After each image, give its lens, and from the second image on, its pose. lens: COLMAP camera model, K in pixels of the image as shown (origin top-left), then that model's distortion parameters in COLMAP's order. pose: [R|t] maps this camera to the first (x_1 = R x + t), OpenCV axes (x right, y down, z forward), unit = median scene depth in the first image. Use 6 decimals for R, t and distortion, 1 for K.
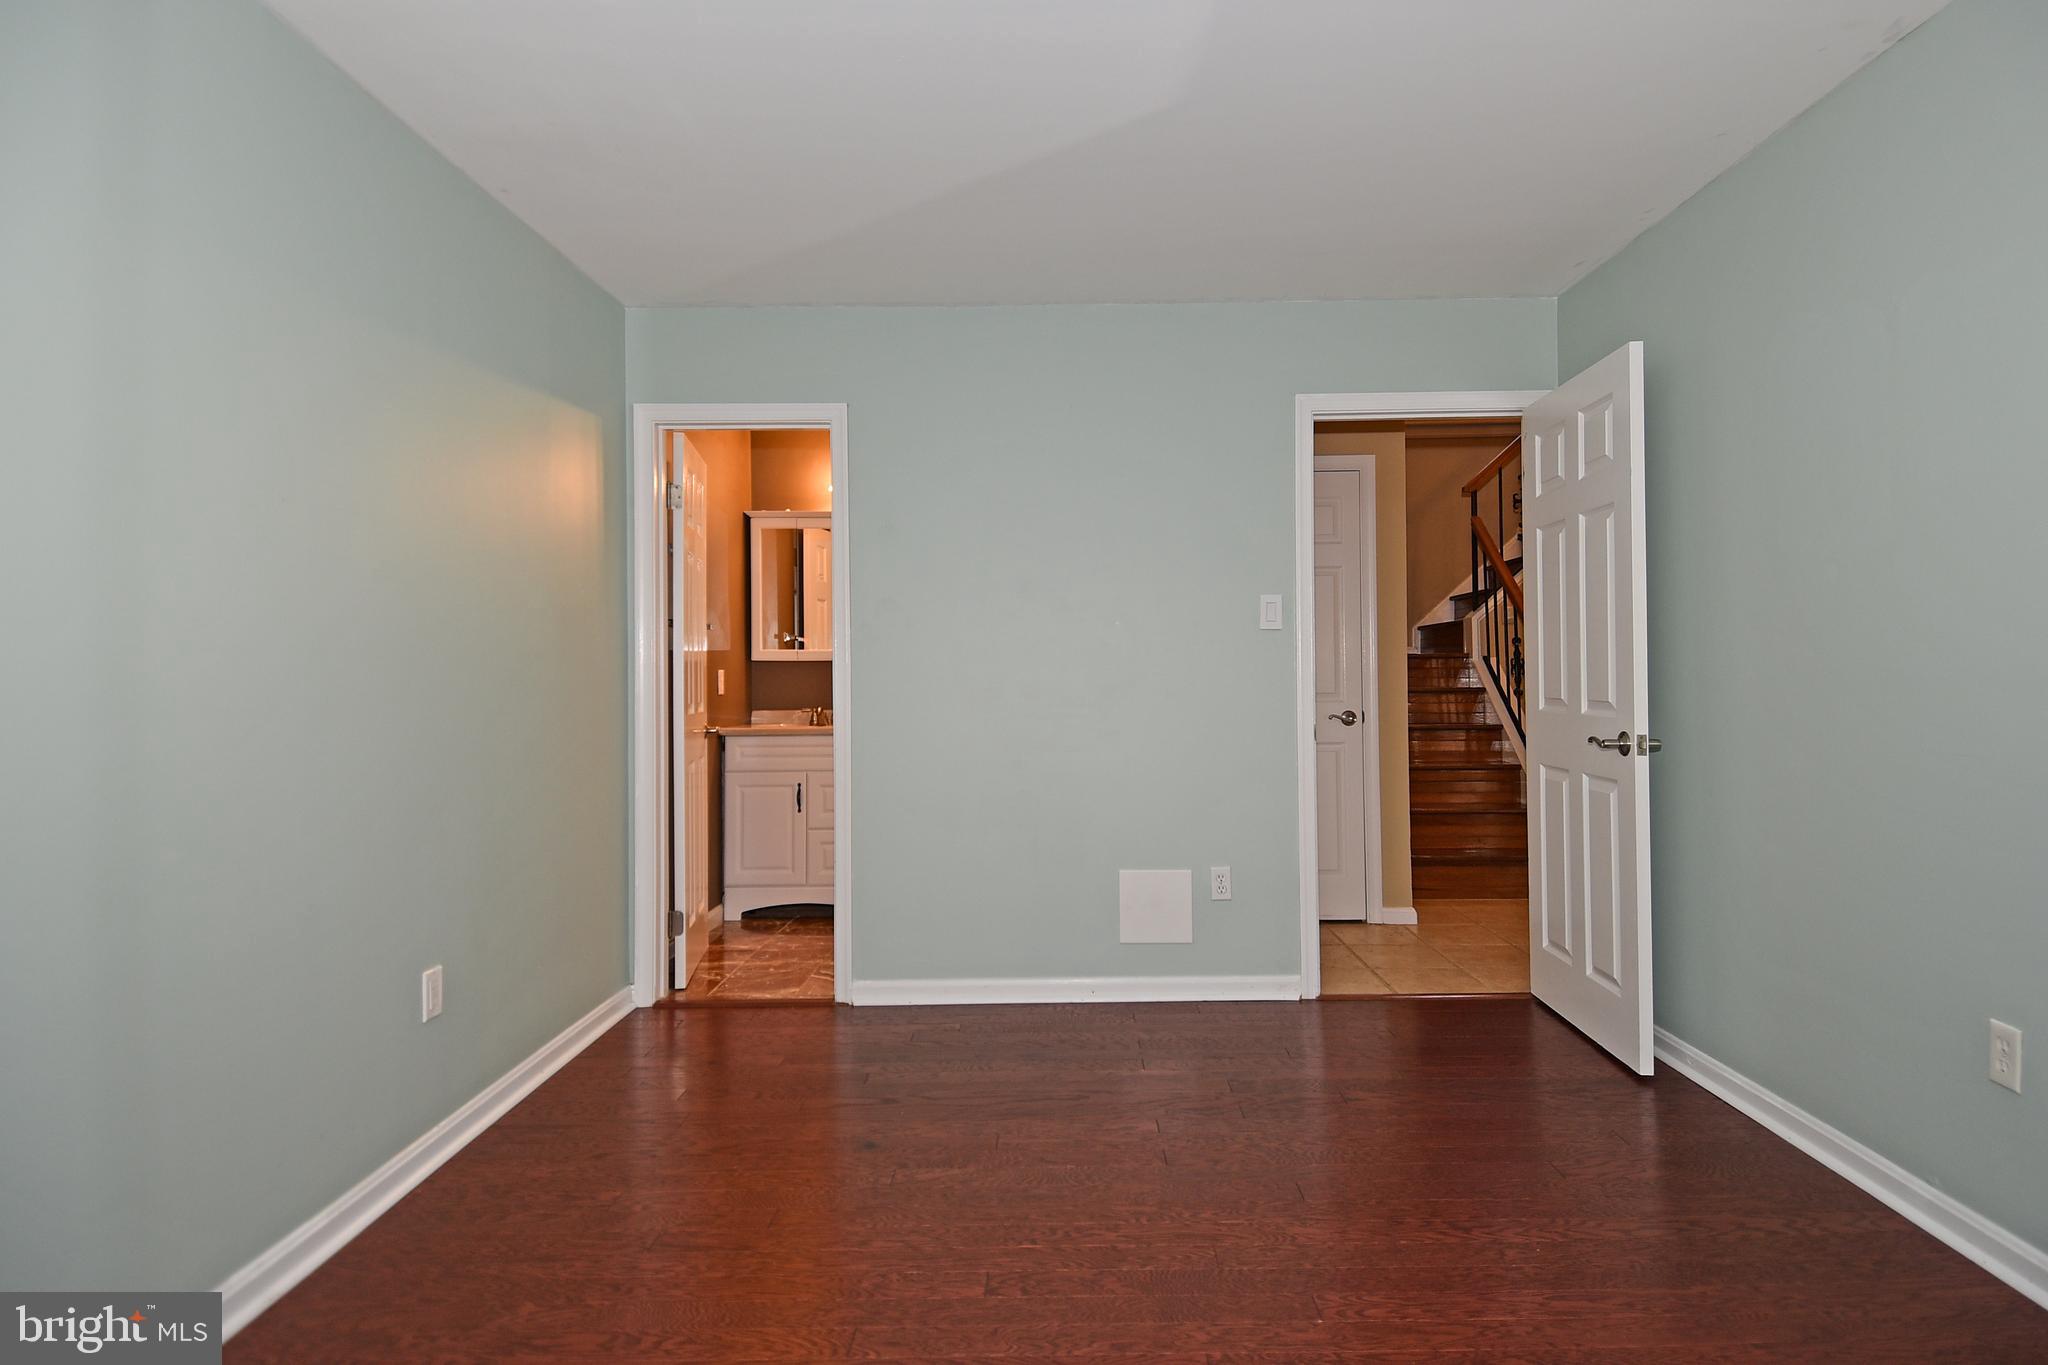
lens RADIAL K [[1090.3, 0, 1055.8], [0, 1090.3, 662.0], [0, 0, 1]] dist [0.059827, -0.060829]
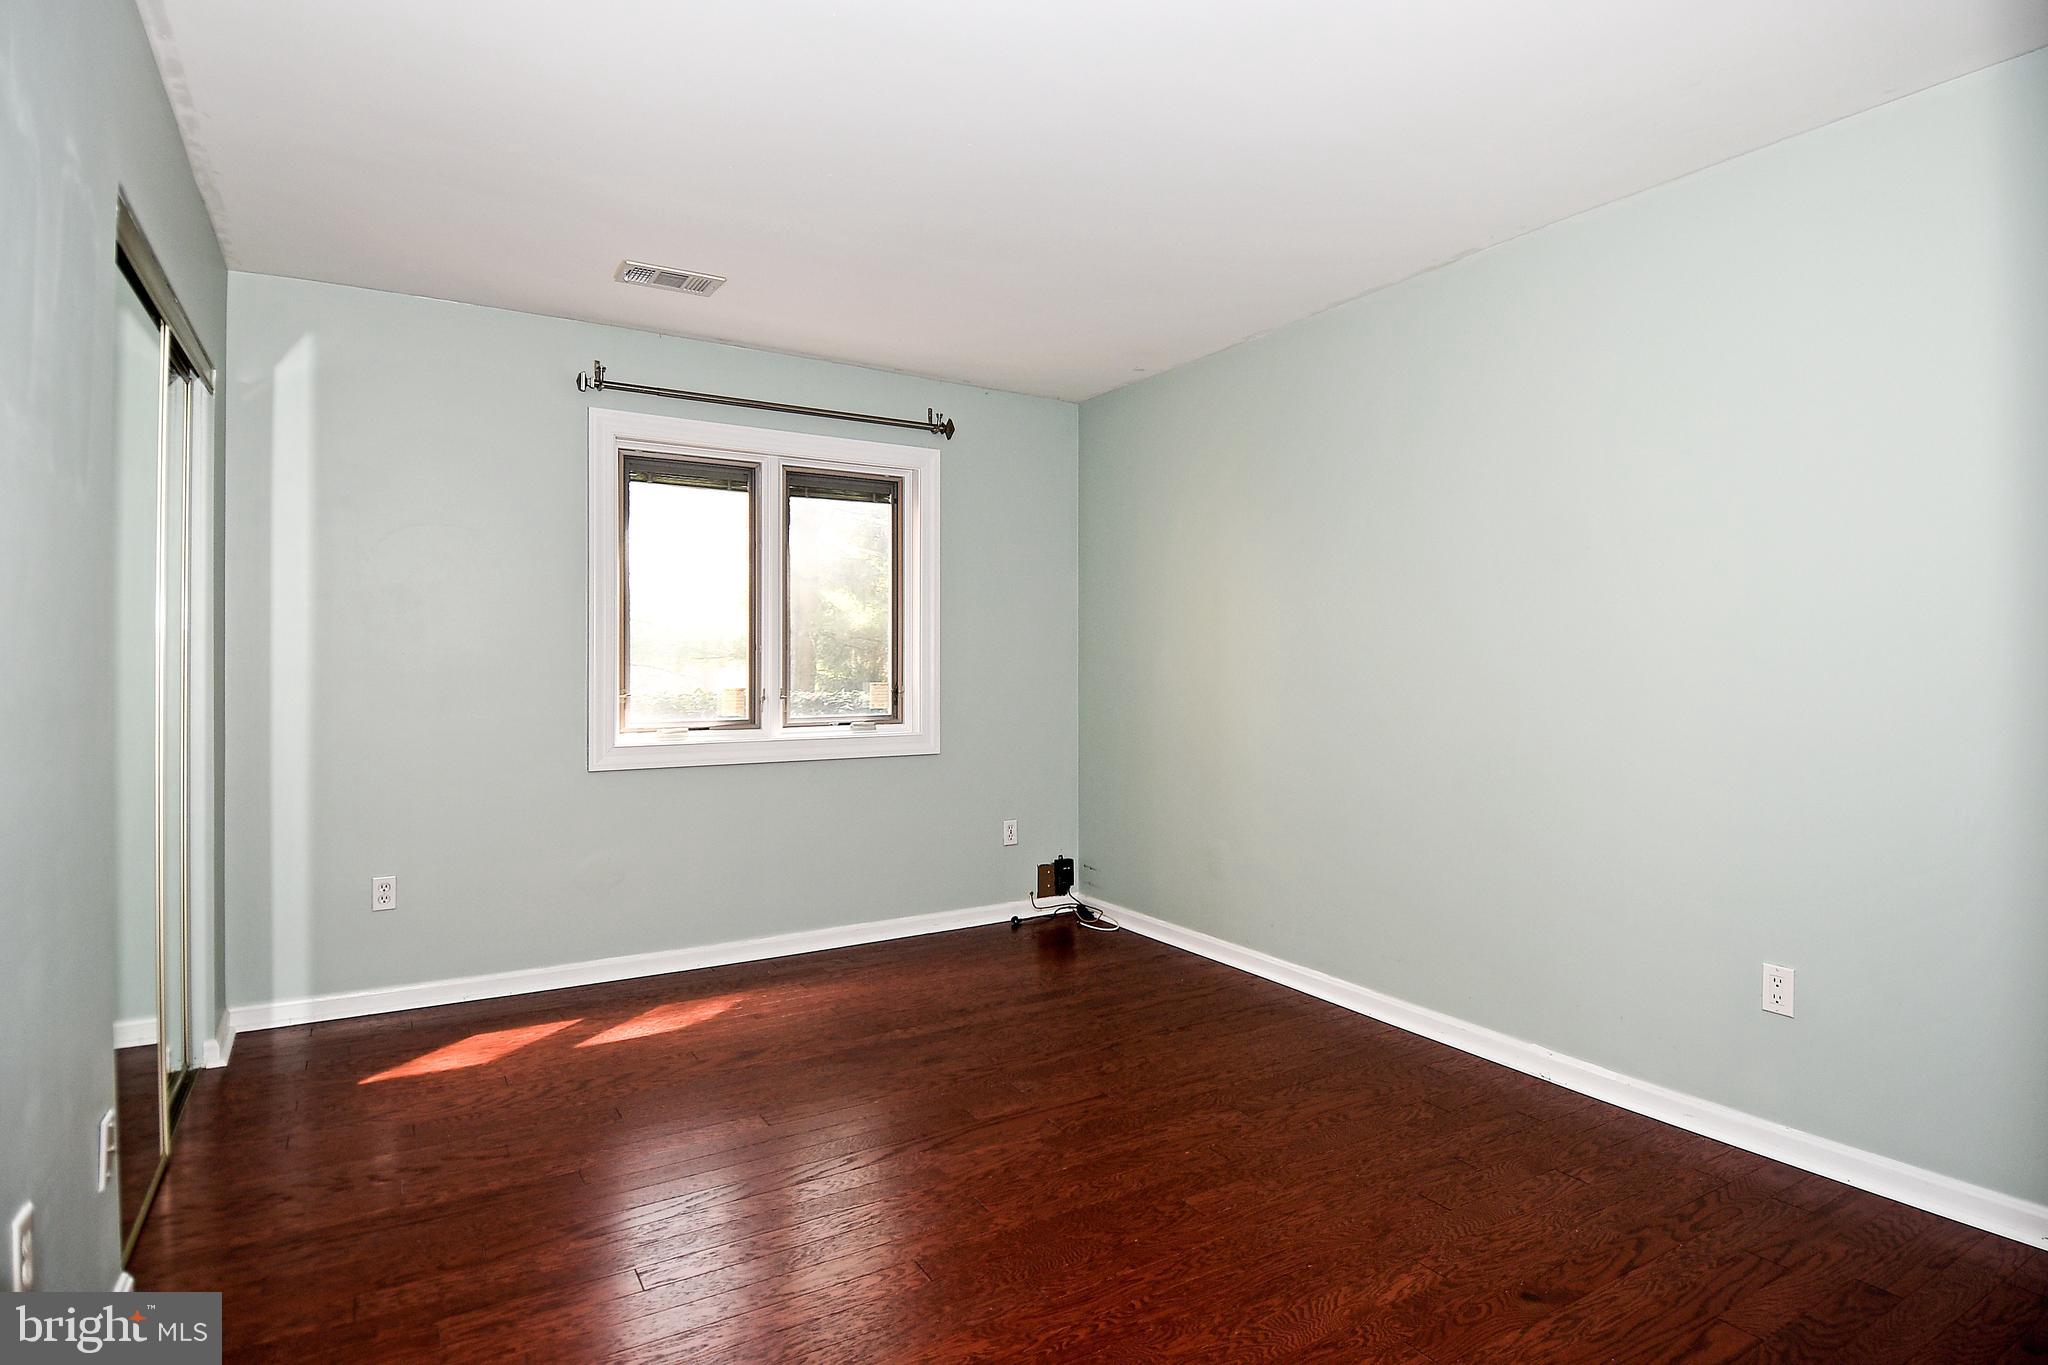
lens RADIAL K [[1090.3, 0, 1055.8], [0, 1090.3, 662.0], [0, 0, 1]] dist [0.059827, -0.060829]
pose [[-0.848006, 0.009198, -0.529907, 0.628532], [0.012658, 0.999916, -0.002901, -0.004808], [0.529836, -0.009168, -0.848051, 1.807469]]
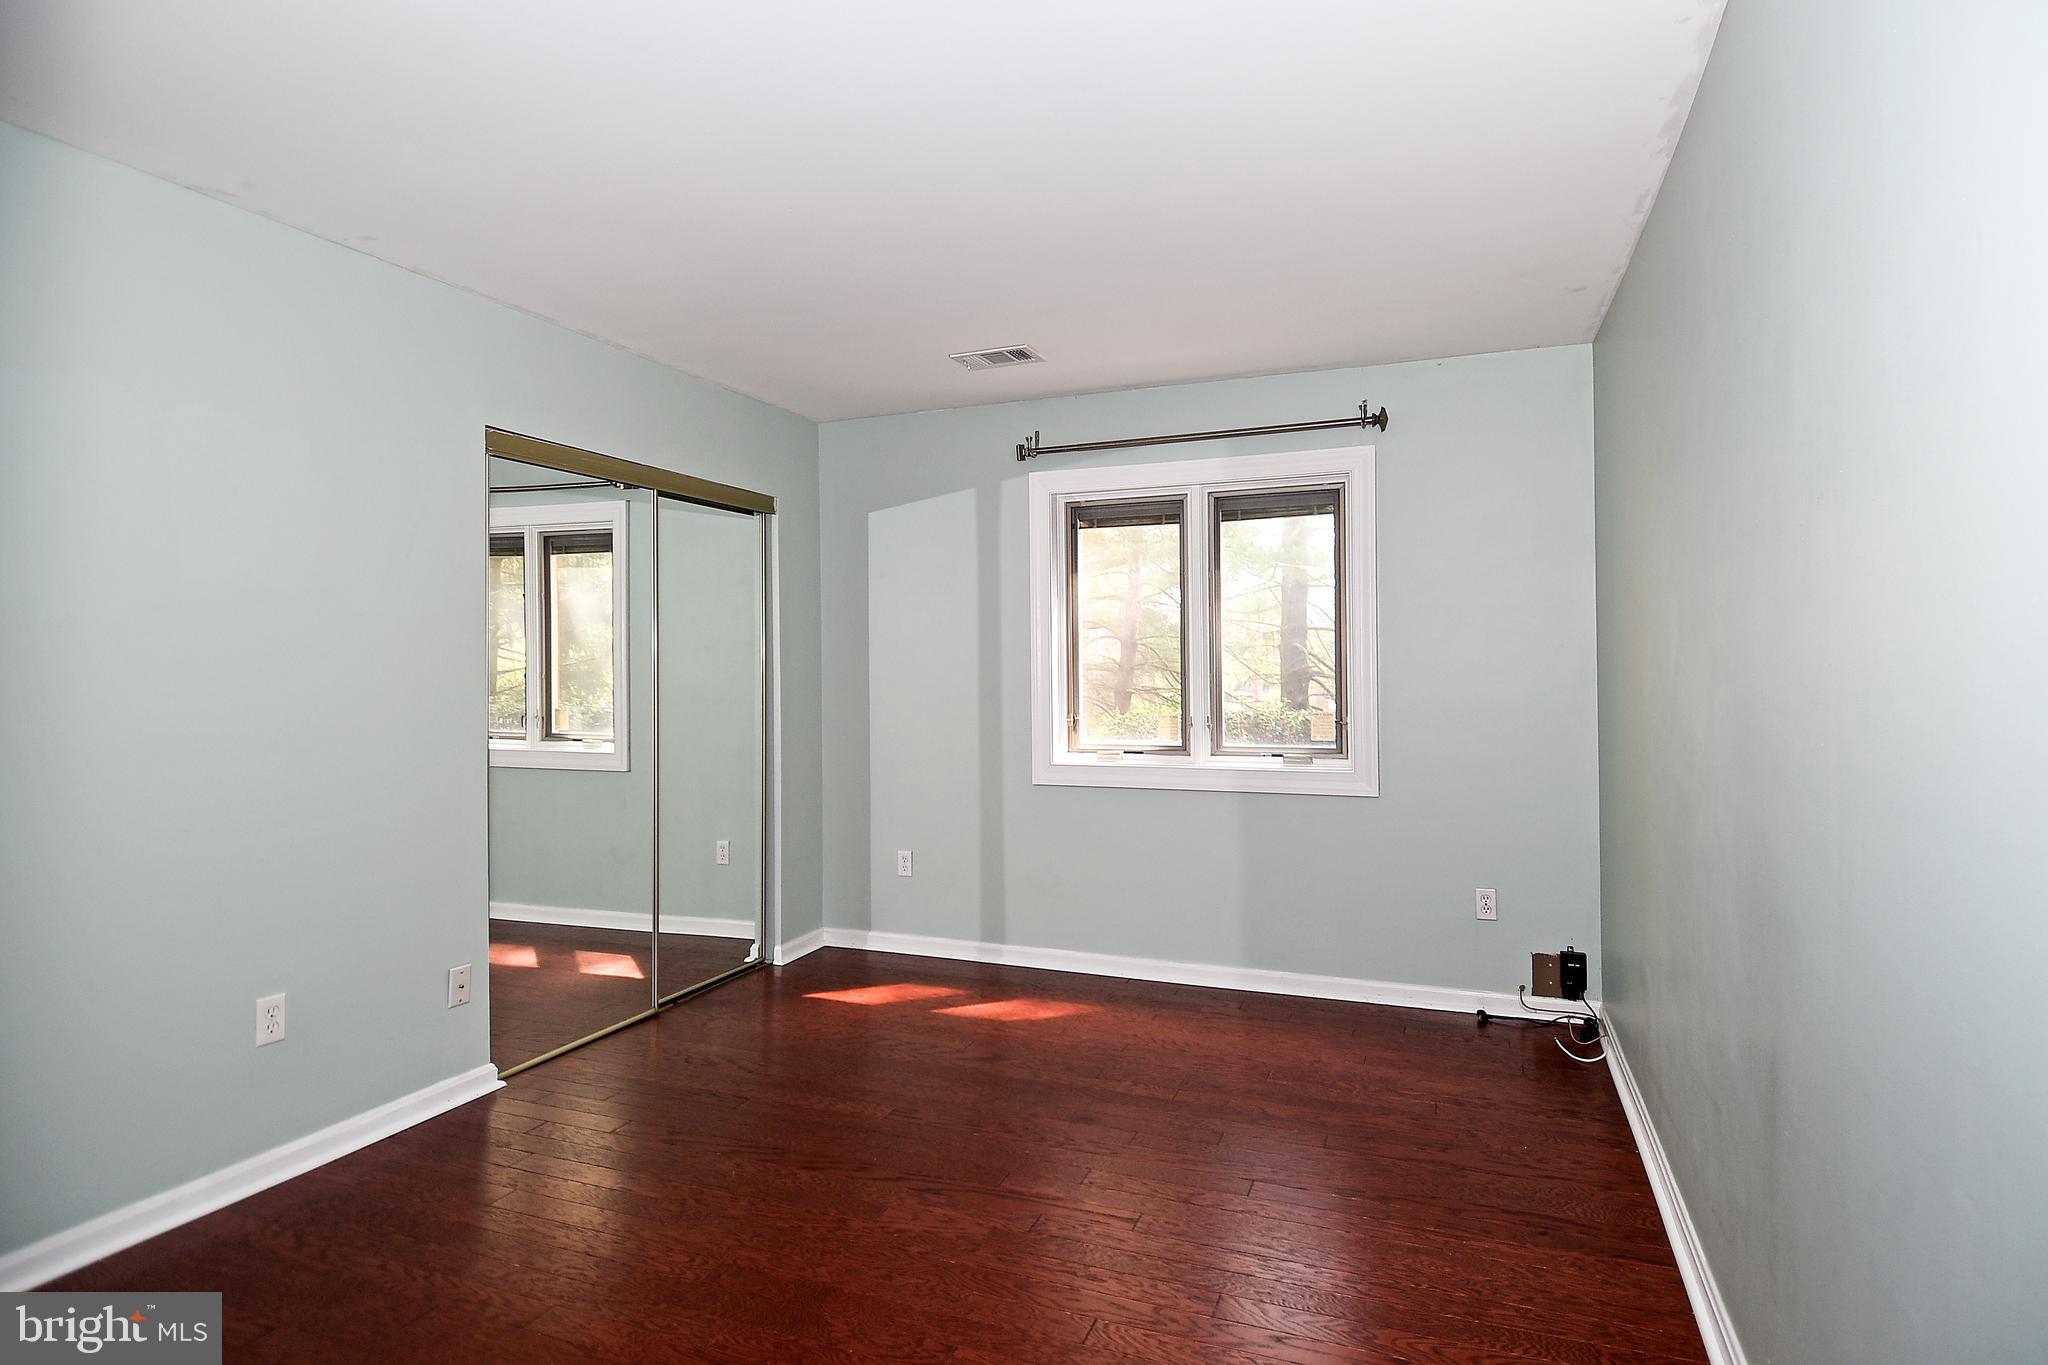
lens RADIAL K [[1090.3, 0, 1055.8], [0, 1090.3, 662.0], [0, 0, 1]] dist [0.059827, -0.060829]
pose [[-0.929766, 0.018312, 0.367696, -0.503810], [0.014551, 0.999810, -0.012999, -0.046881], [-0.367864, -0.006735, -0.929855, 1.796715]]
